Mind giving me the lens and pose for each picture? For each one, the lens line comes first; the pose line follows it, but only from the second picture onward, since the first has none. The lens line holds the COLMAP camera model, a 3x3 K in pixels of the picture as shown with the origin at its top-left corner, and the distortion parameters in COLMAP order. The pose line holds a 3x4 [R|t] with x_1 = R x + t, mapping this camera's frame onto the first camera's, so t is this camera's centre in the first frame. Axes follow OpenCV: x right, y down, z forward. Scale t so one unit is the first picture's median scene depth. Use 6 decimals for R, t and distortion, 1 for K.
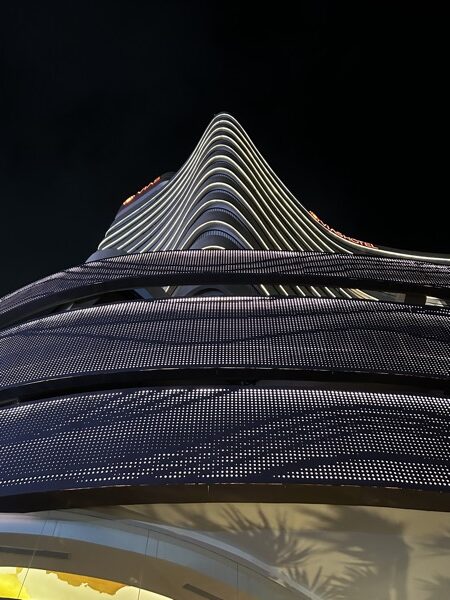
lens RADIAL K [[520.3, 0, 225.0], [0, 520.3, 300.0], [0, 0, 1]] dist [0.077113, -0.001055]
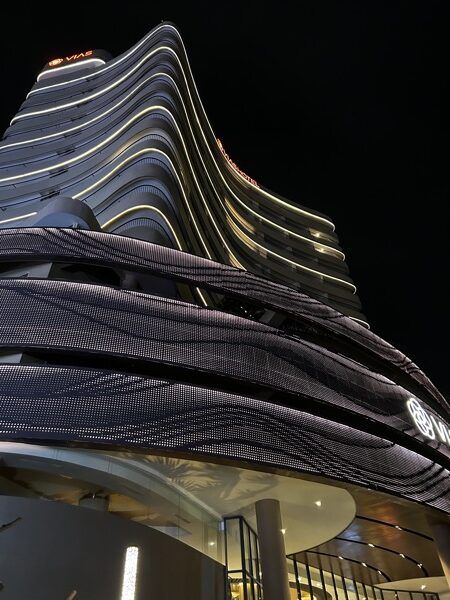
lens RADIAL K [[451.0, 0, 225.0], [0, 451.0, 300.0], [0, 0, 1]] dist [0.052442, -0.001386]
pose [[0.922569, 0.222352, 0.315320, -0.351562], [-0.304849, 0.921020, 0.242466, -0.491427], [-0.236503, -0.319816, 0.917488, -0.289442]]
